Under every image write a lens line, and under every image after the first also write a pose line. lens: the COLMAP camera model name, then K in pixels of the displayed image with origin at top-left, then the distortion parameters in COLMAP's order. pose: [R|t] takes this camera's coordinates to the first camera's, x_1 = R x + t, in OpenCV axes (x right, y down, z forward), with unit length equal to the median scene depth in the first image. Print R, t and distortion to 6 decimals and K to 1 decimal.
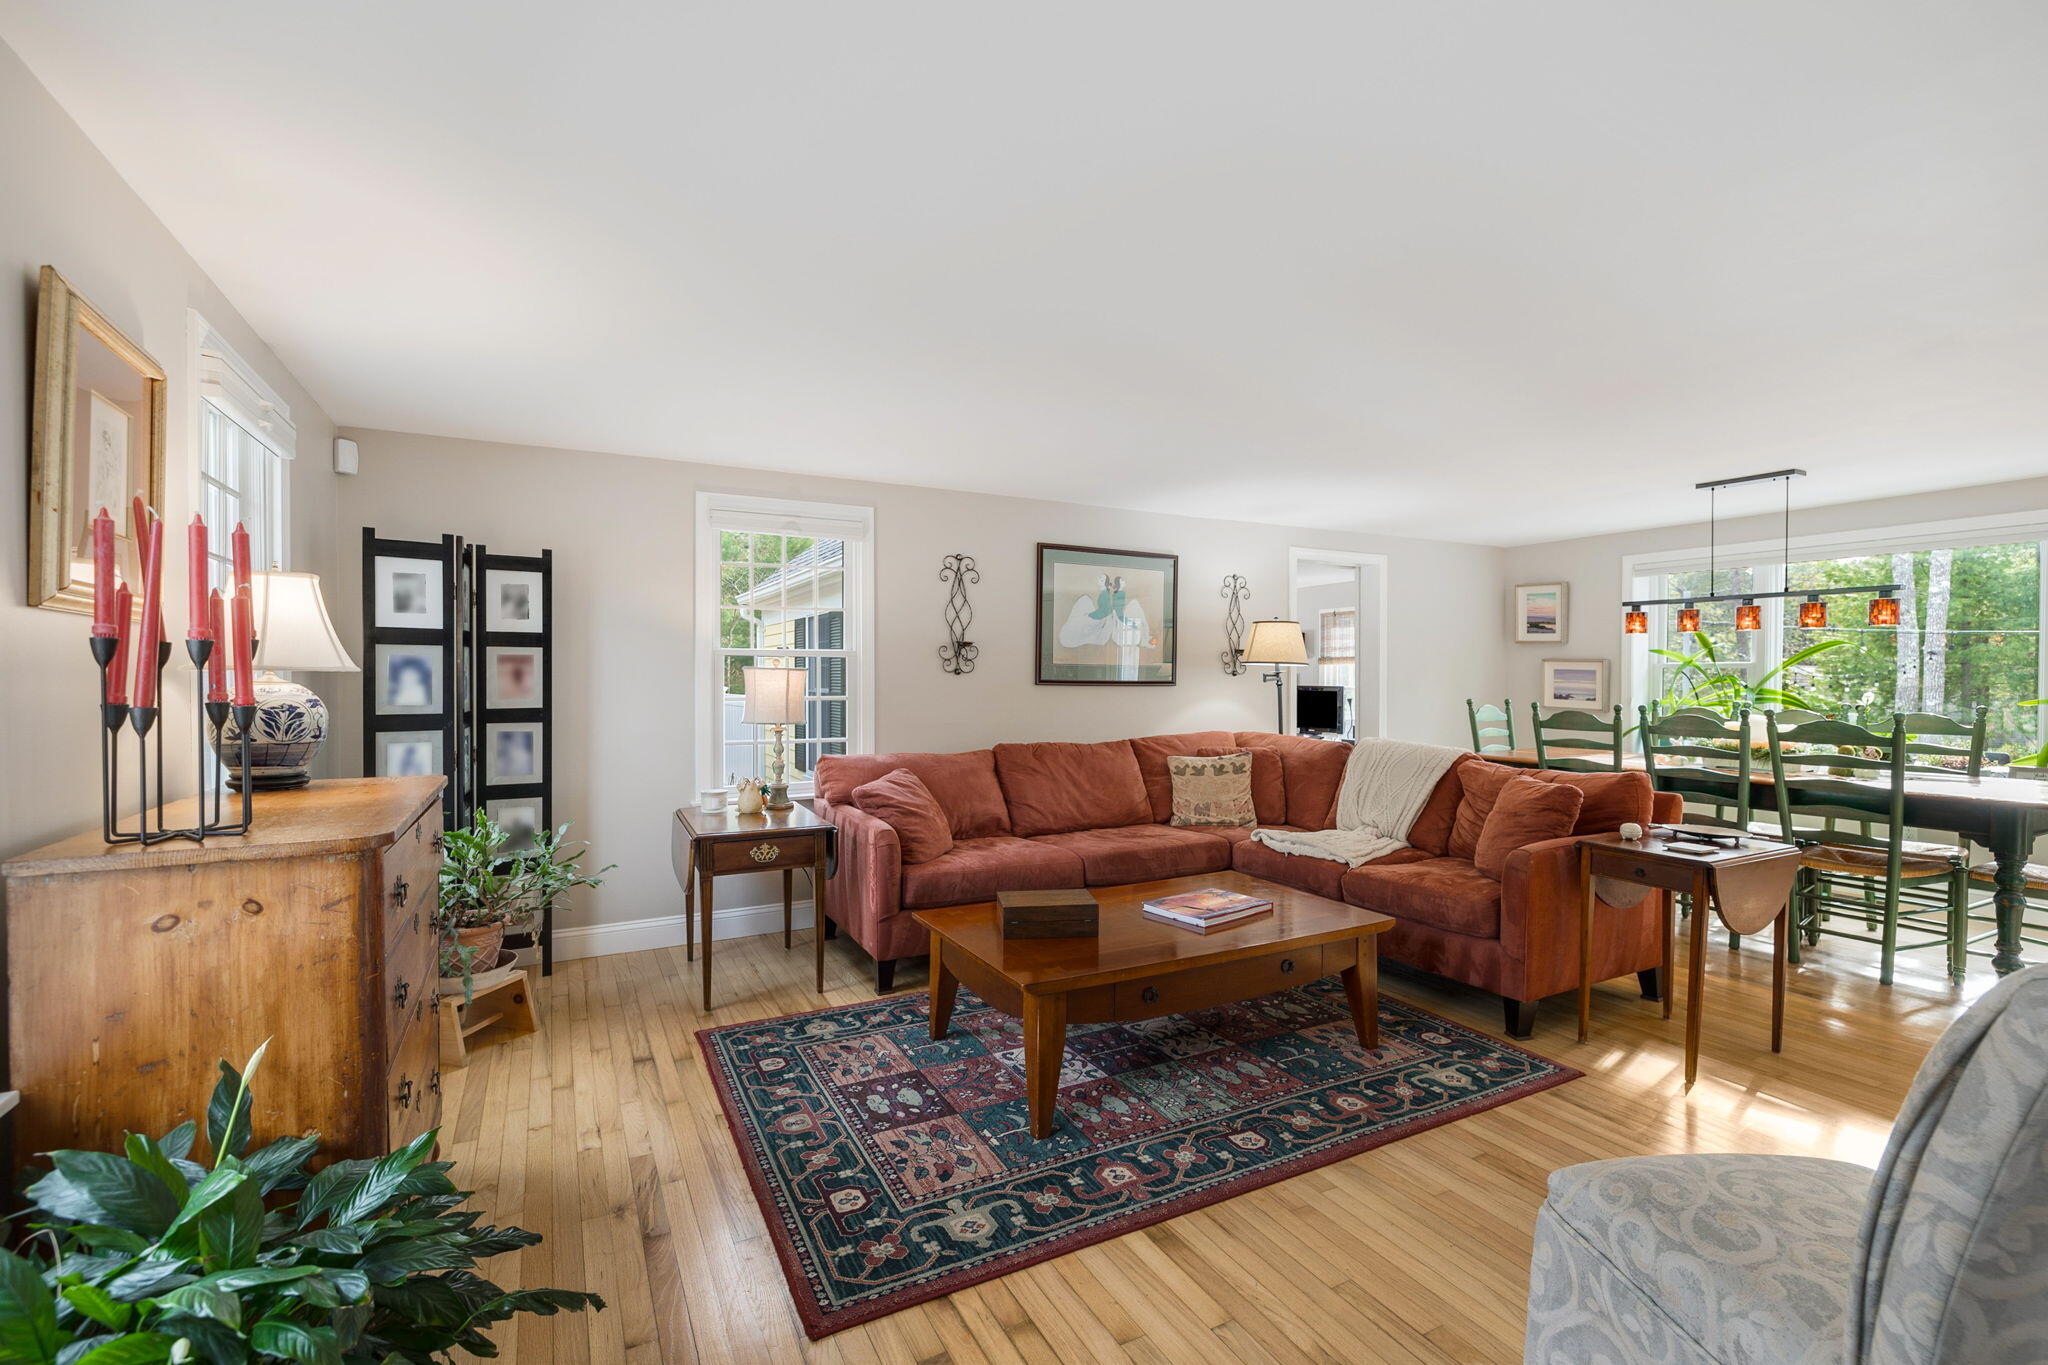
lens RADIAL K [[885.3, 0, 1029.2], [0, 885.3, 689.0], [0, 0, 1]] dist [-0.002974, -0.000714]
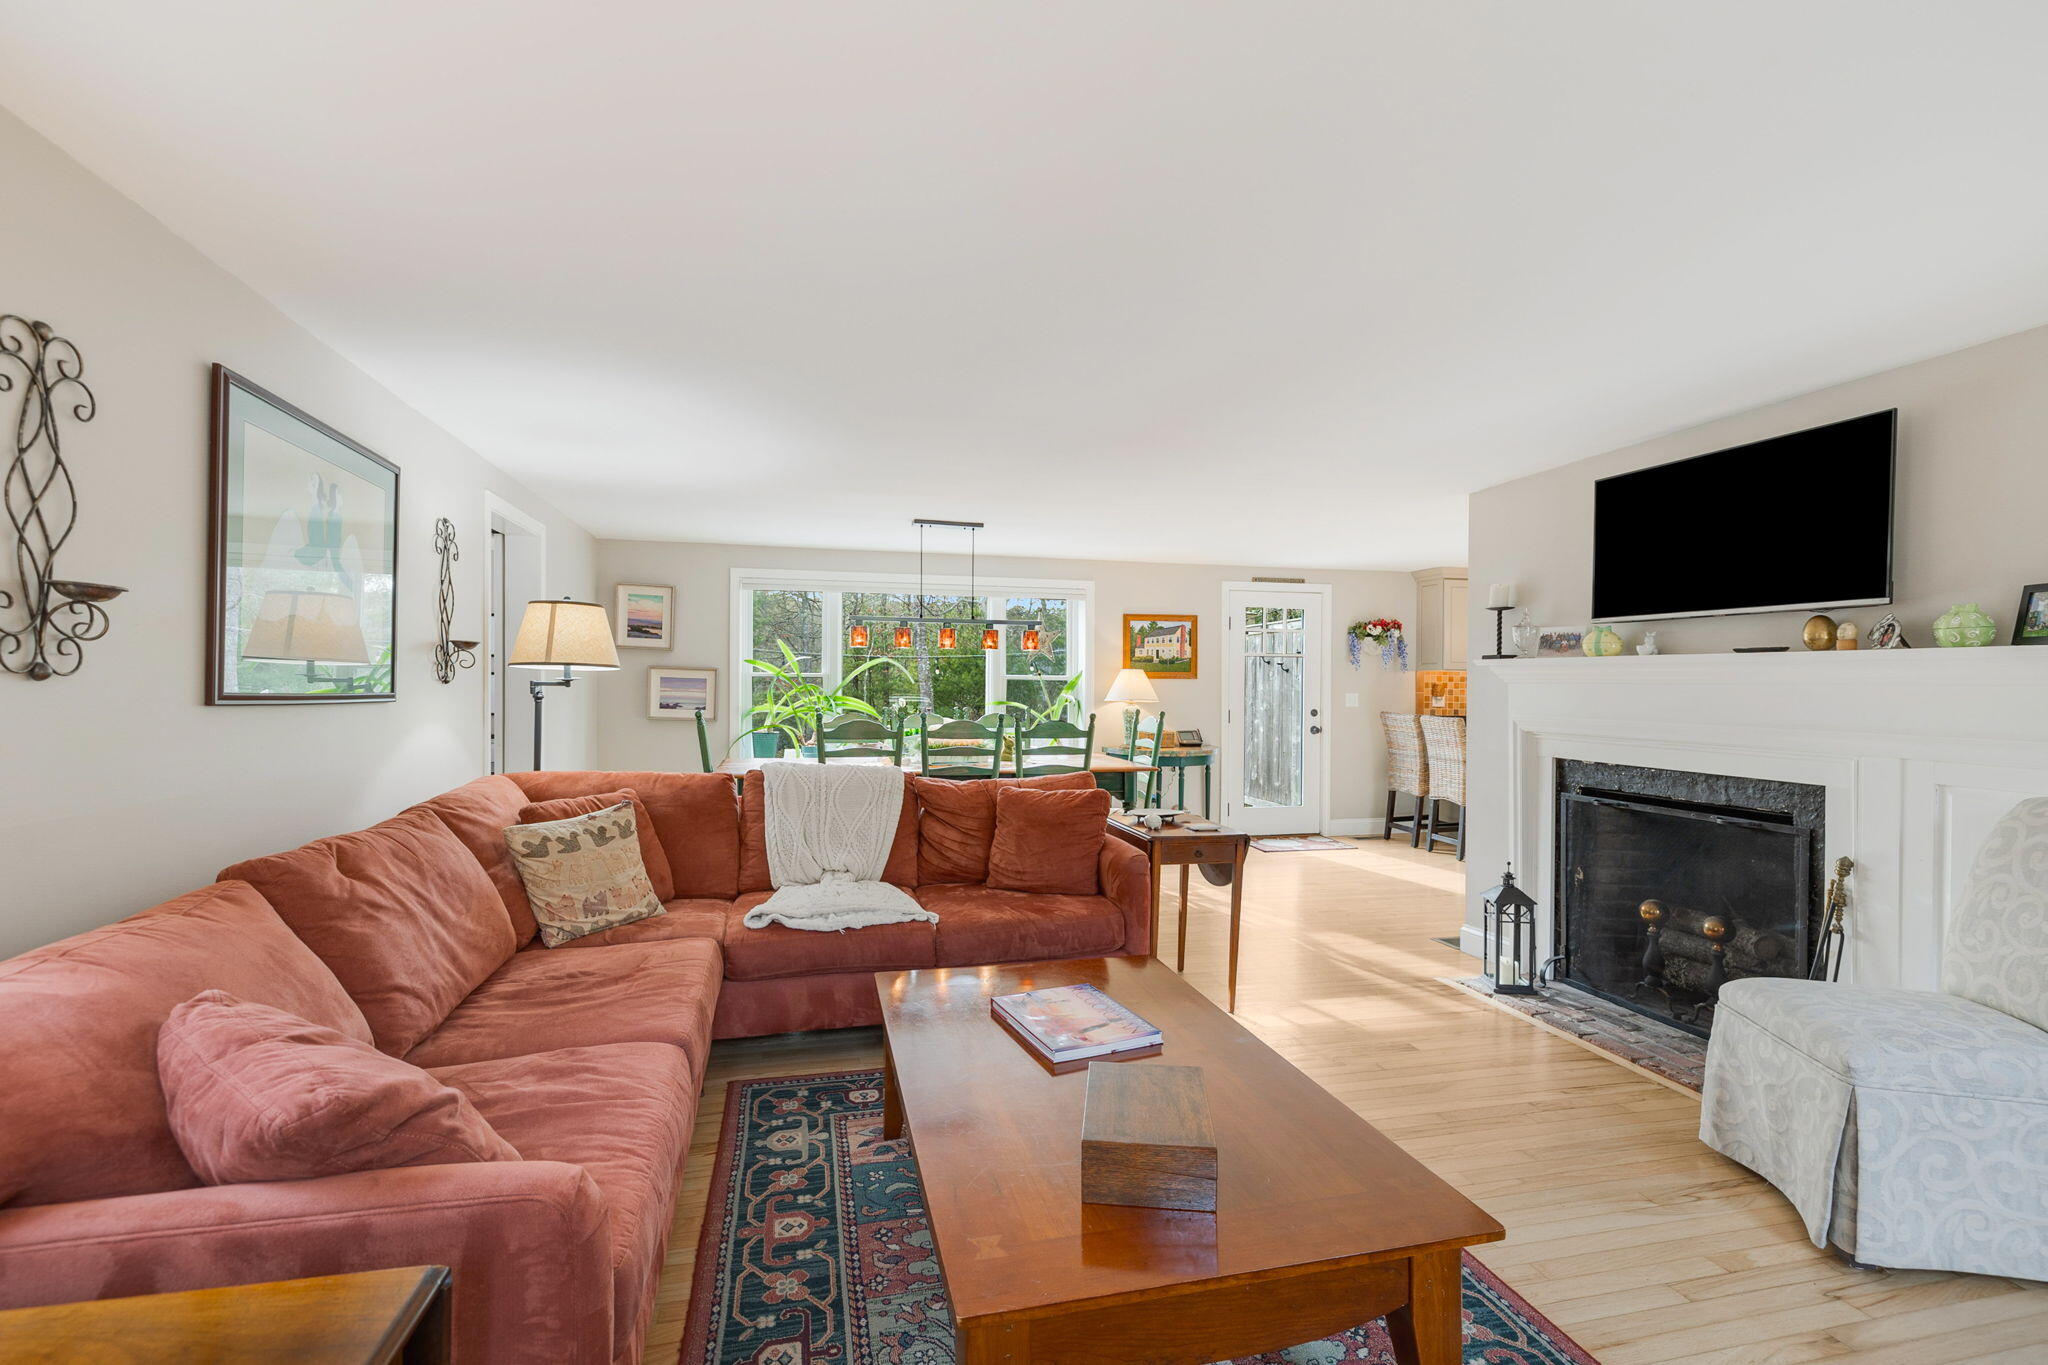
lens RADIAL K [[885.3, 0, 1021.2], [0, 885.3, 694.4], [0, 0, 1]] dist [-0.002974, -0.000714]
pose [[0.248342, -0.008639, 0.968634, -0.319461], [0.008047, 0.999944, 0.006855, -0.010576], [-0.968639, 0.006092, 0.248397, 0.569009]]
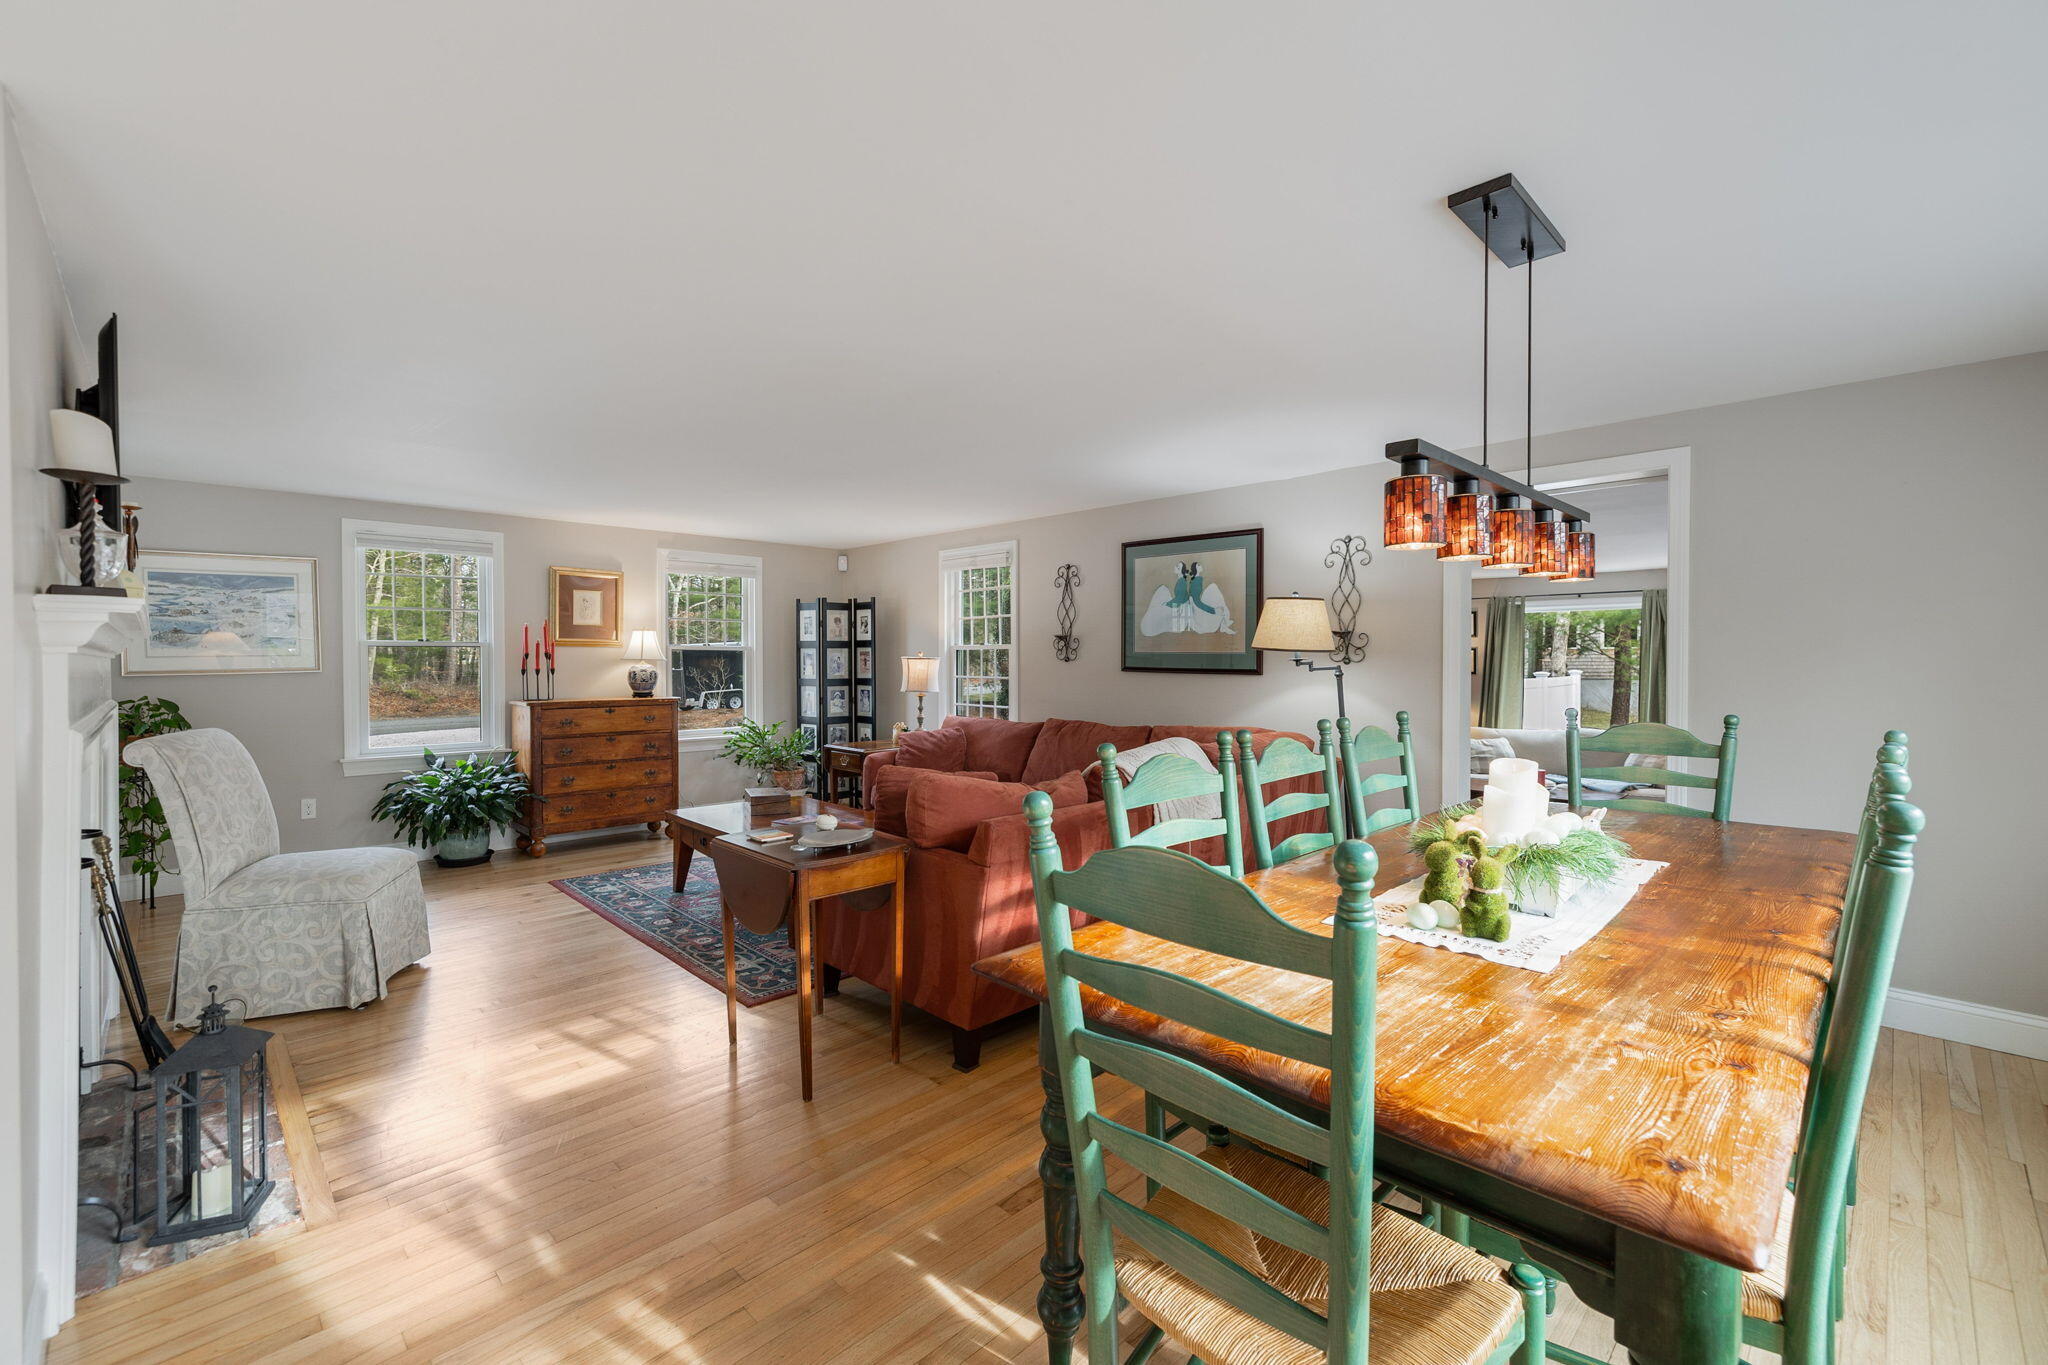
lens RADIAL K [[885.3, 0, 1037.7], [0, 885.3, 671.5], [0, 0, 1]] dist [-0.002974, -0.000714]
pose [[0.285100, 0.011748, -0.958426, 1.120496], [-0.017647, 0.999820, 0.007006, -0.010961], [0.958335, 0.014916, 0.285256, 0.623758]]
